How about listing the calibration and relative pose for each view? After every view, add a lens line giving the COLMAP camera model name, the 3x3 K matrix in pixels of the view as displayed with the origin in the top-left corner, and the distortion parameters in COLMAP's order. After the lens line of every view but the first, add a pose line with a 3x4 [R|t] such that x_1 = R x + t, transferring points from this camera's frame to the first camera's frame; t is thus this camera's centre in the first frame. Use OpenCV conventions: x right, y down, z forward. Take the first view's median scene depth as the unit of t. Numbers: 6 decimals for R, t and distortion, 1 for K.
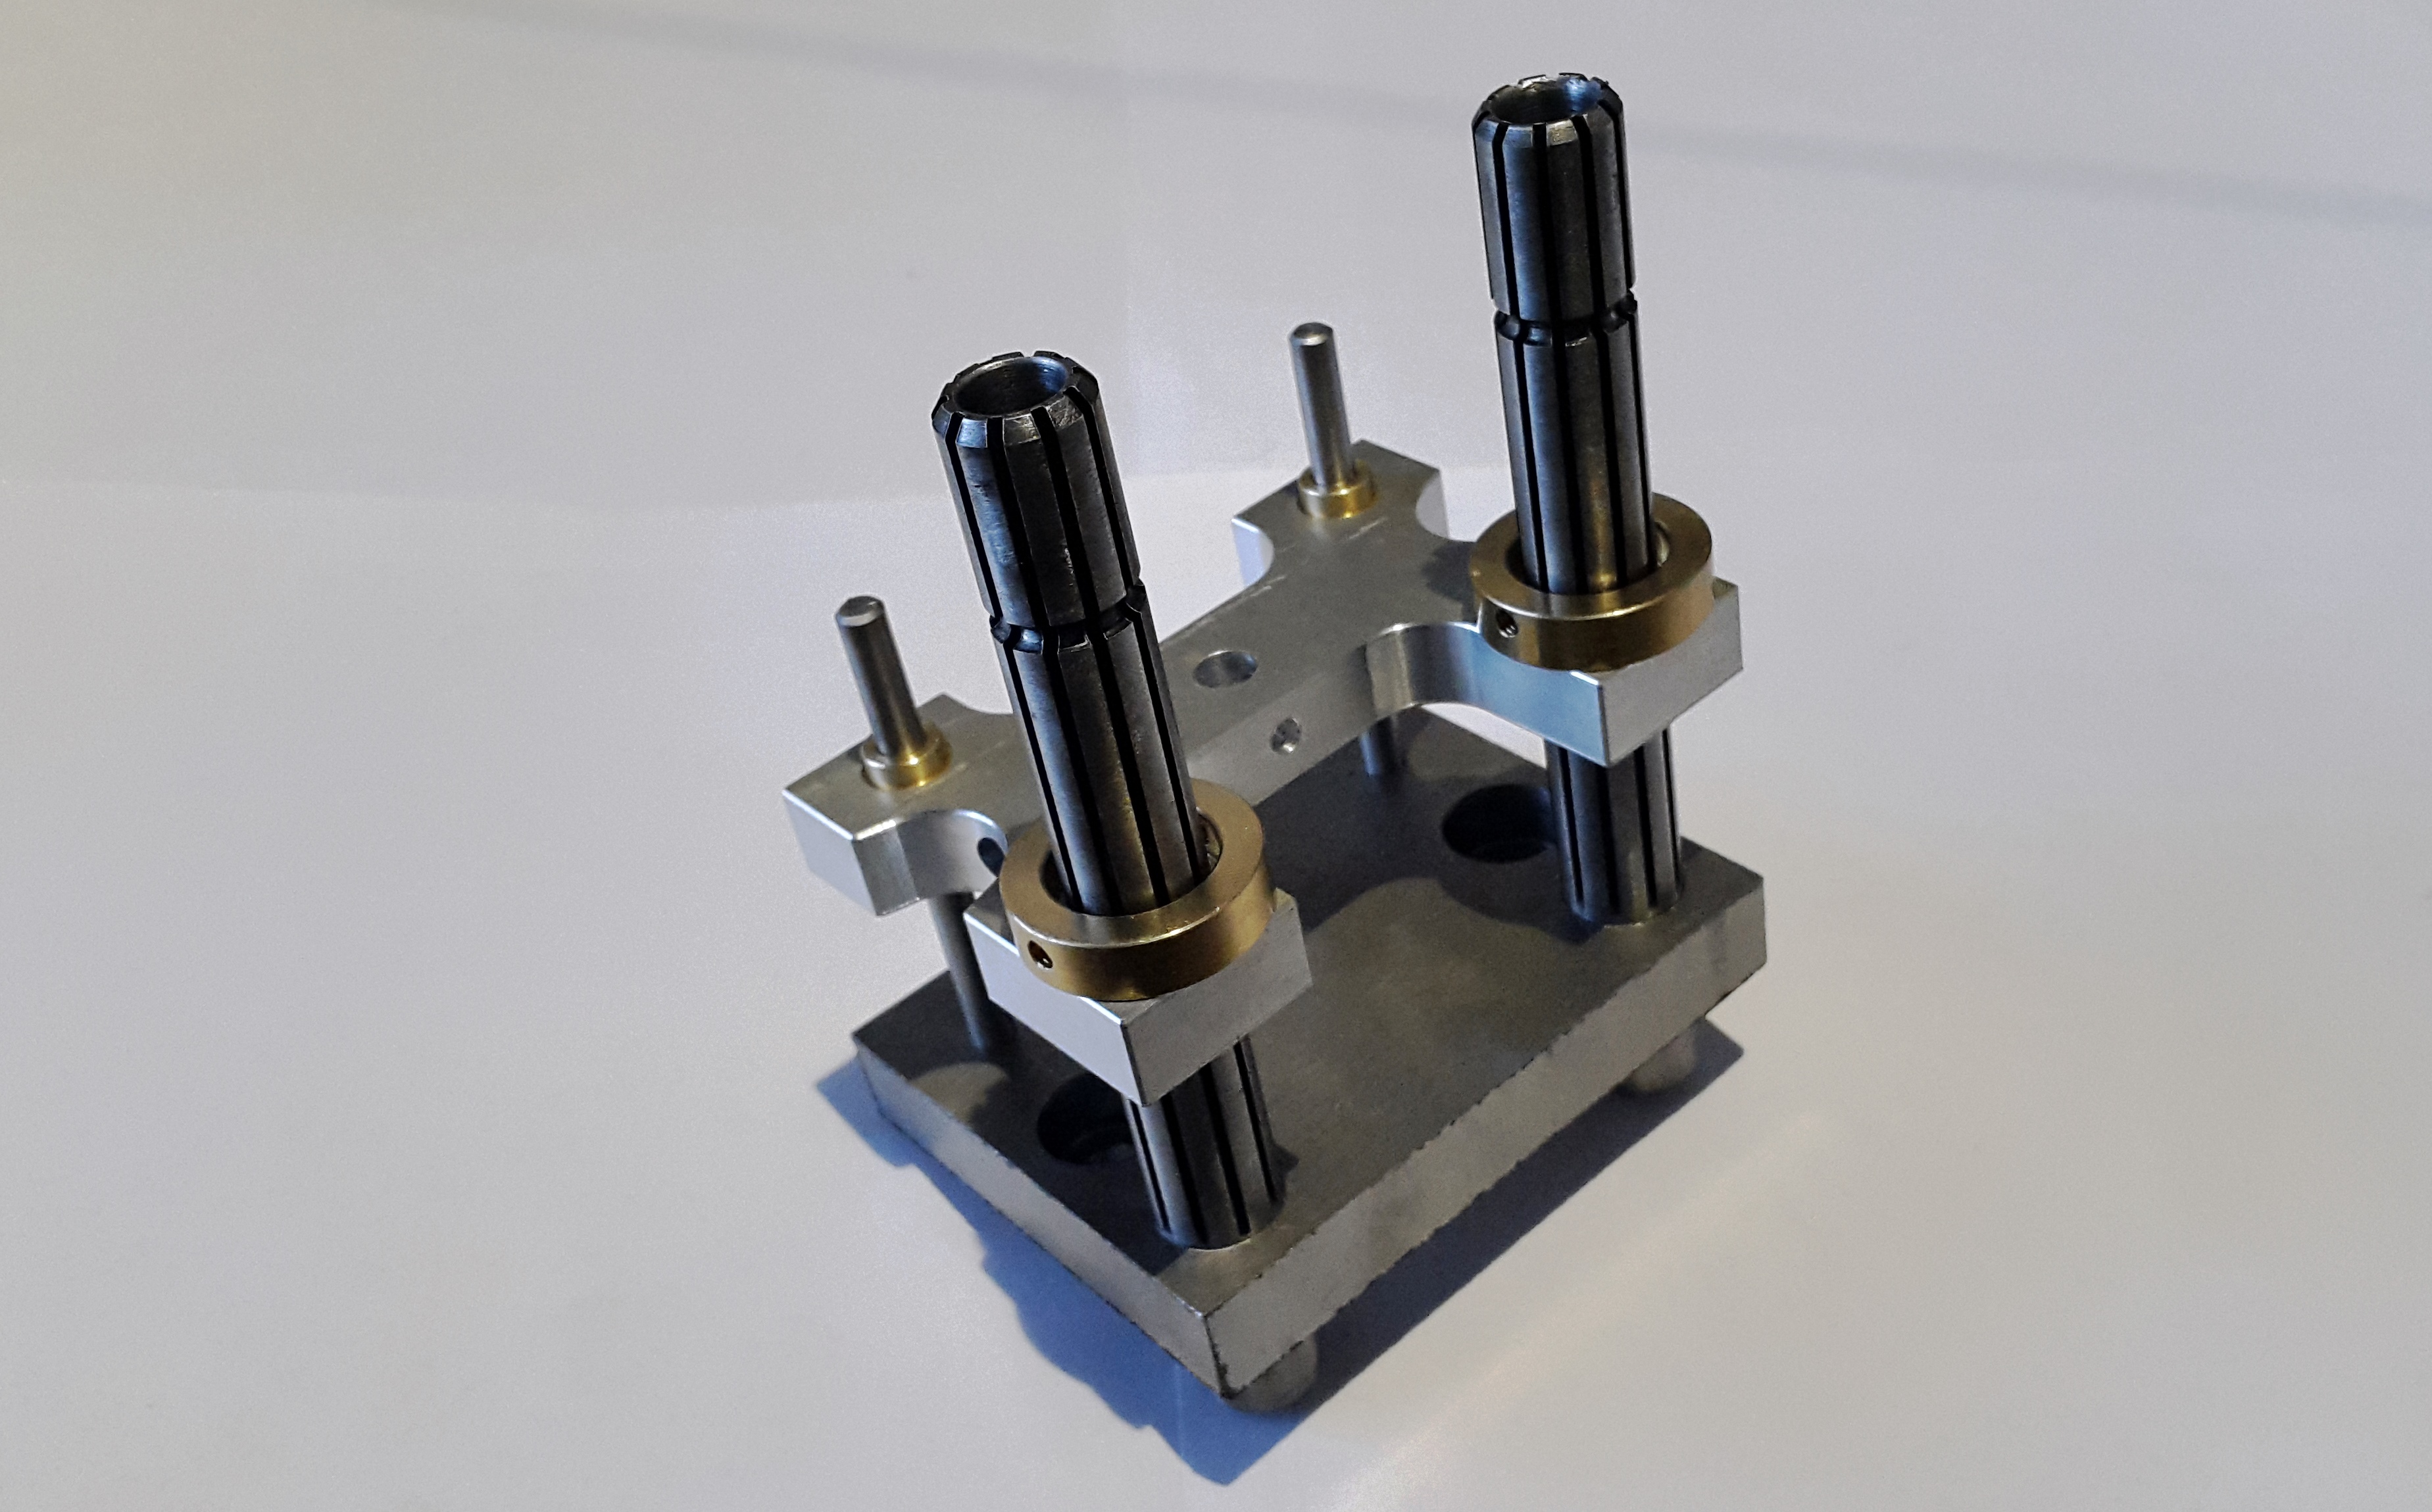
lens RADIAL K [[2440.0, 0, 1253.3], [0, 2440.0, 844.4], [0, 0, 1]] dist [0.083297, 0.002094]
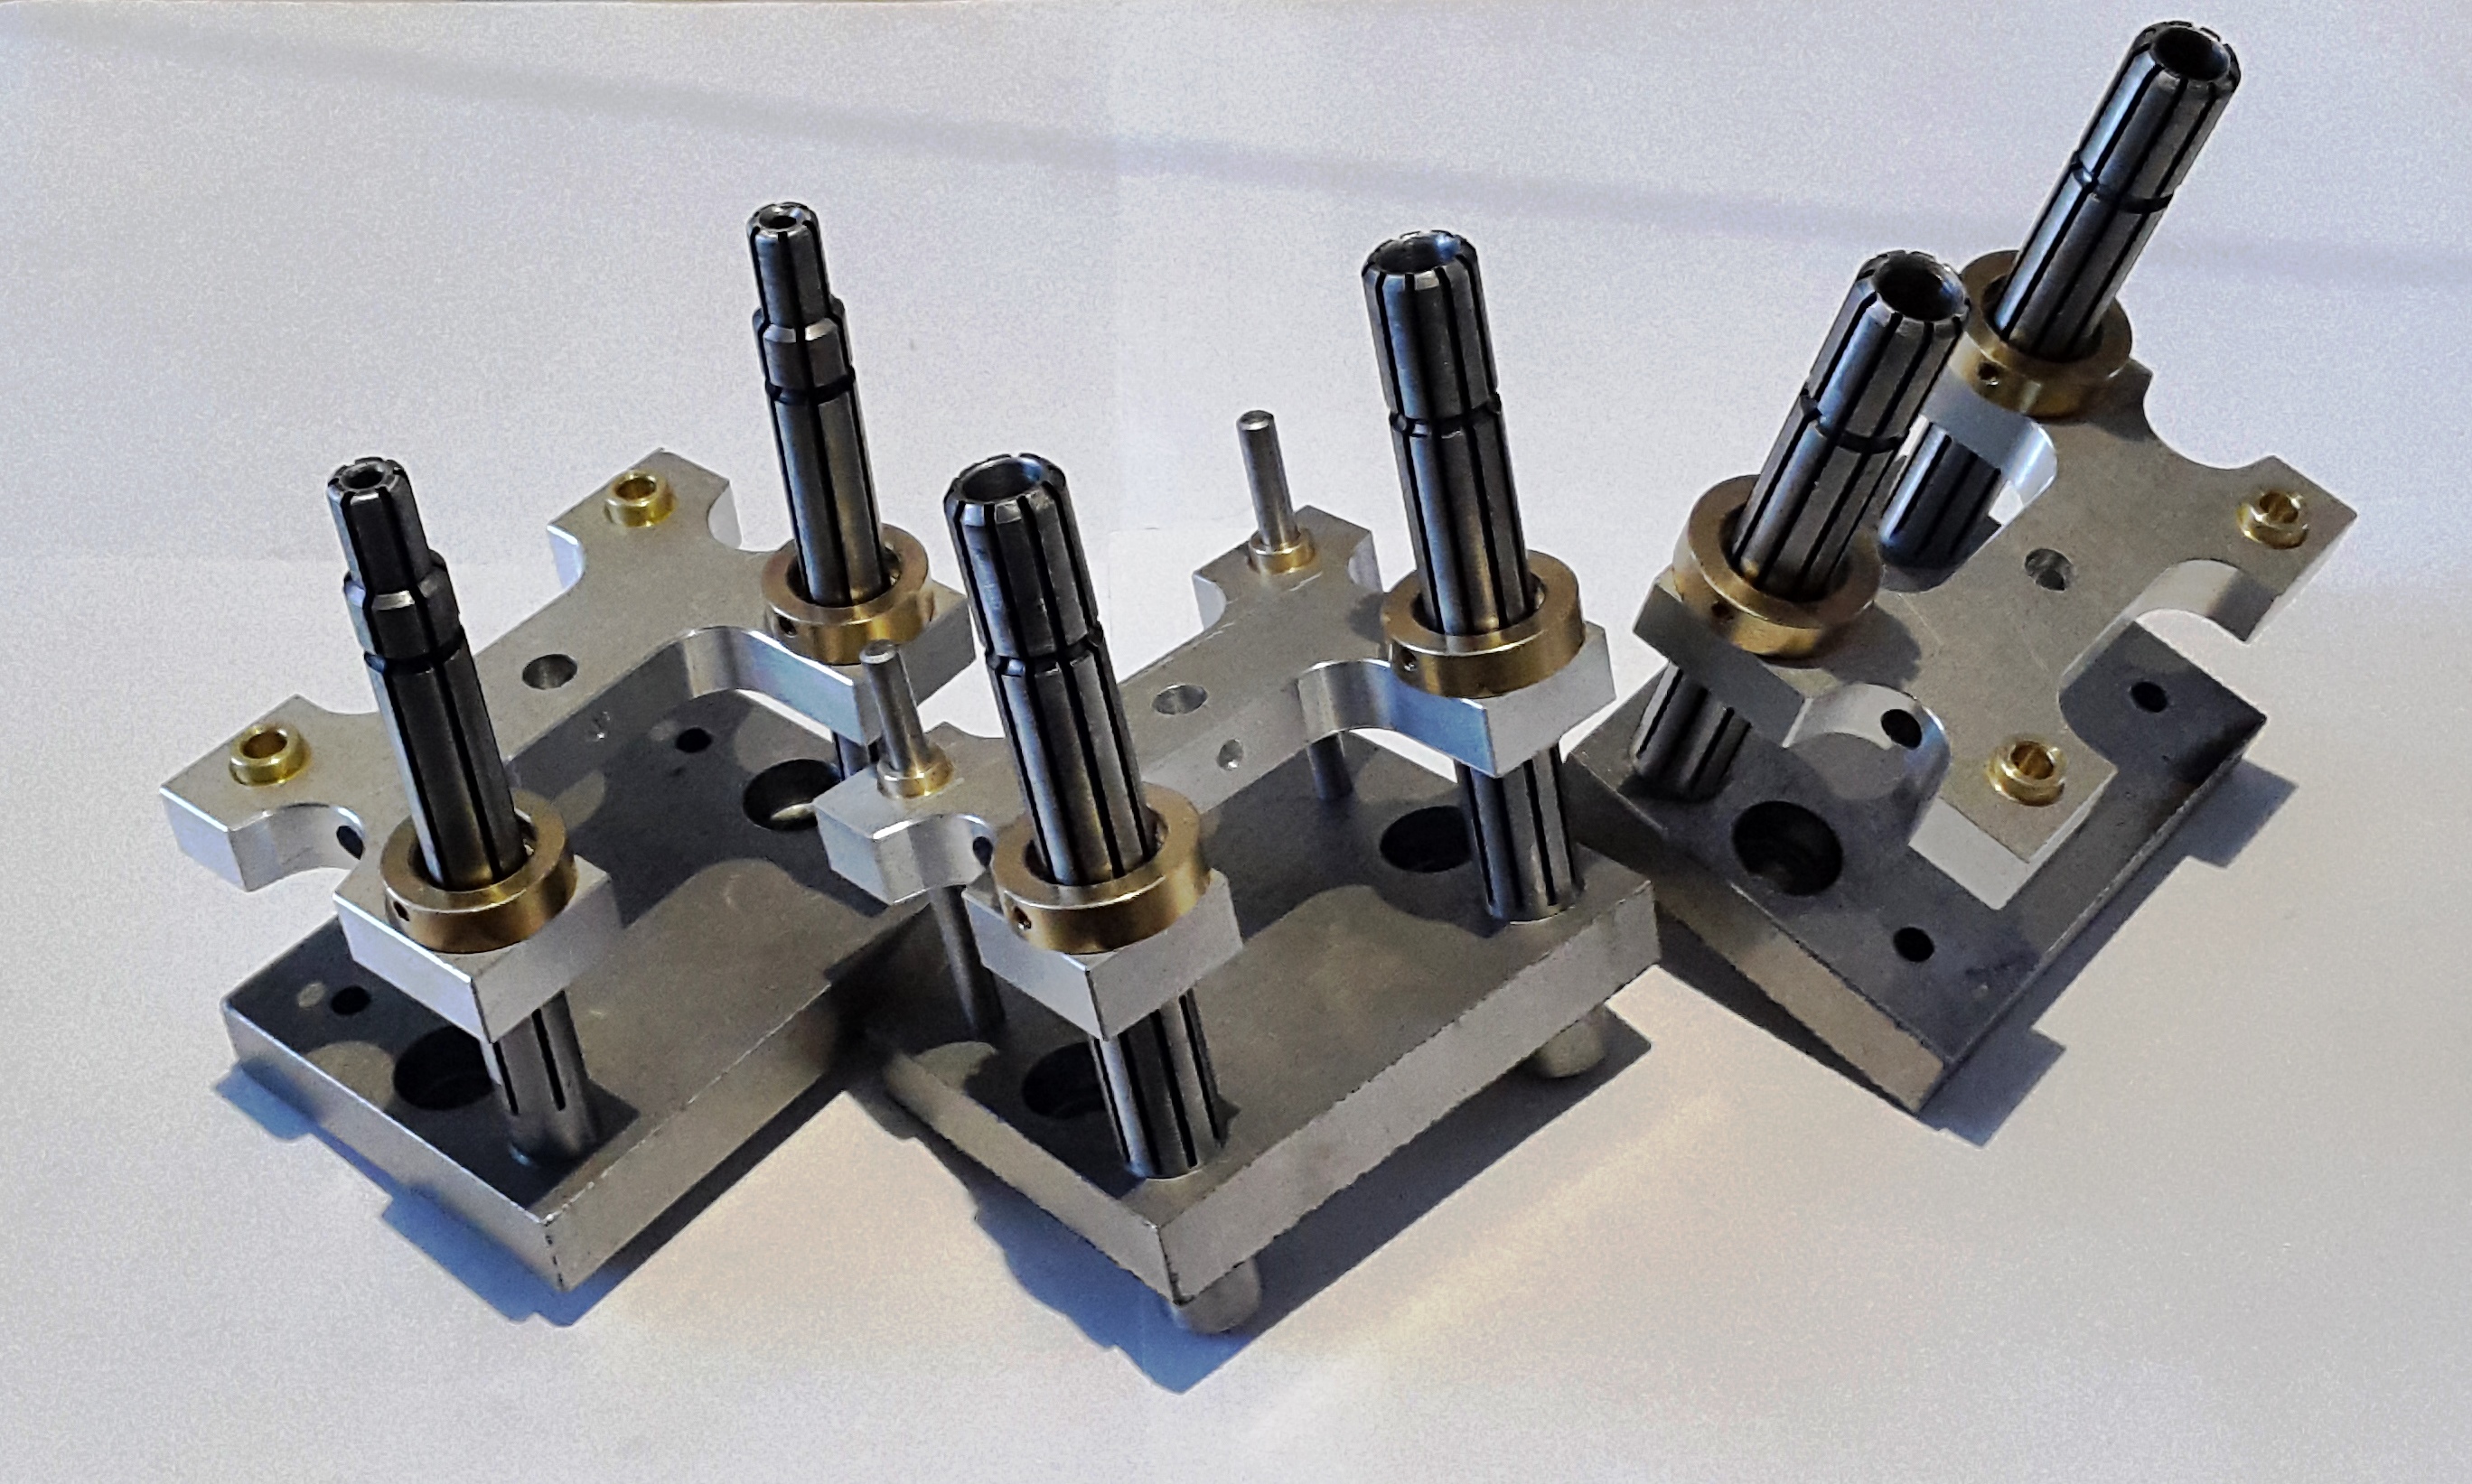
lens RADIAL K [[3359.2, 0, 1236.0], [0, 3359.2, 742.0], [0, 0, 1]] dist [0.006948, 0.002325]
pose [[0.999513, -0.002737, -0.031095, 0.069781], [0.000218, 0.996735, -0.080746, 0.085362], [0.031214, 0.080700, 0.996250, -0.662706]]
